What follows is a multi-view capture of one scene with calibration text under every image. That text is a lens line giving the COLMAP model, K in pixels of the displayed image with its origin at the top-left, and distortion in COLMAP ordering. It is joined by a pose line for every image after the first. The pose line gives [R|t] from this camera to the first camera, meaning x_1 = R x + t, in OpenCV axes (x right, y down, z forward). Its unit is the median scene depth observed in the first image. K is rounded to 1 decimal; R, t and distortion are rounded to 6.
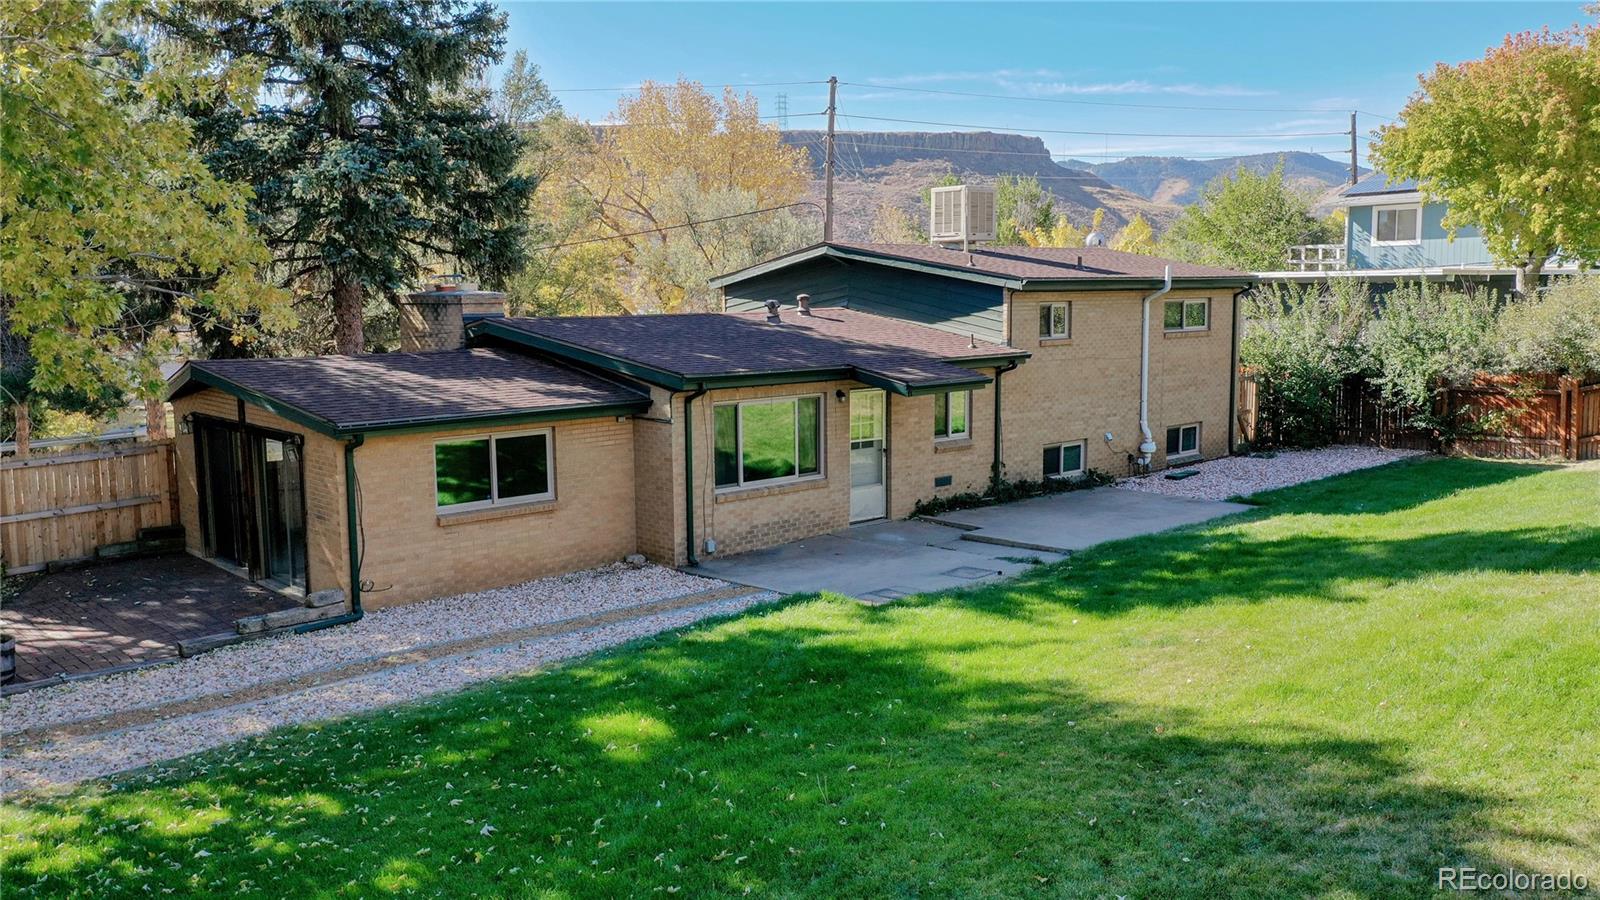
lens RADIAL K [[1263.9, 0, 800.0], [0, 1263.9, 450.0], [0, 0, 1]] dist [0.006869, 0.008178]
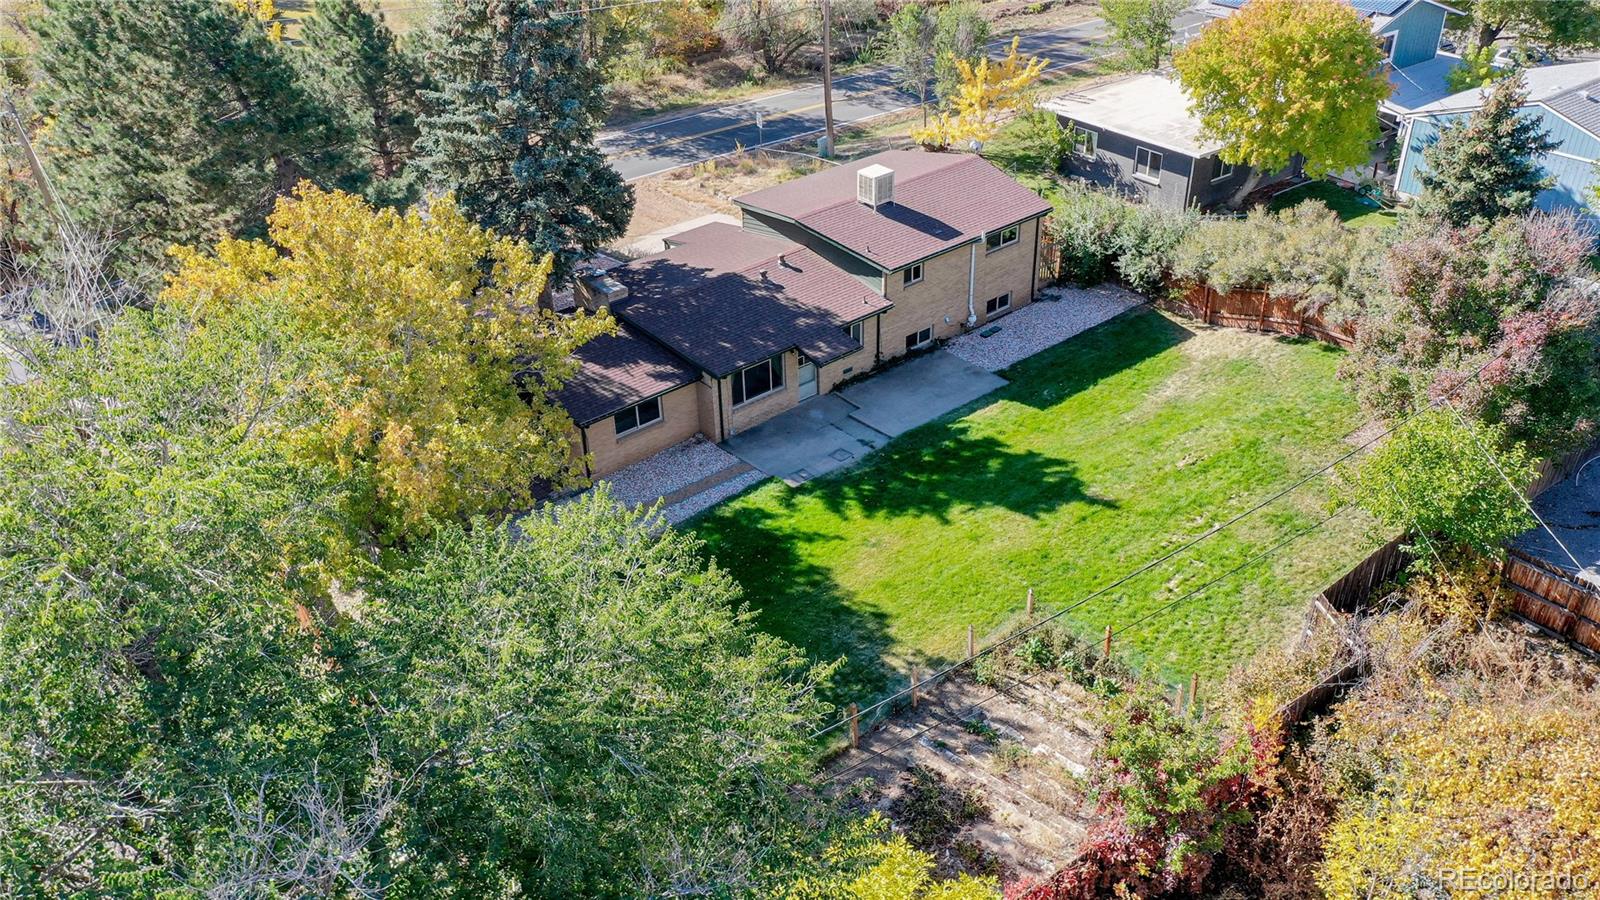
lens RADIAL K [[1263.9, 0, 800.0], [0, 1263.9, 450.0], [0, 0, 1]] dist [0.006869, 0.008178]
pose [[0.997681, 0.010597, -0.067229, 0.168782], [0.021008, 0.891615, 0.452306, -0.757449], [0.064735, -0.452670, 0.889325, -0.845369]]
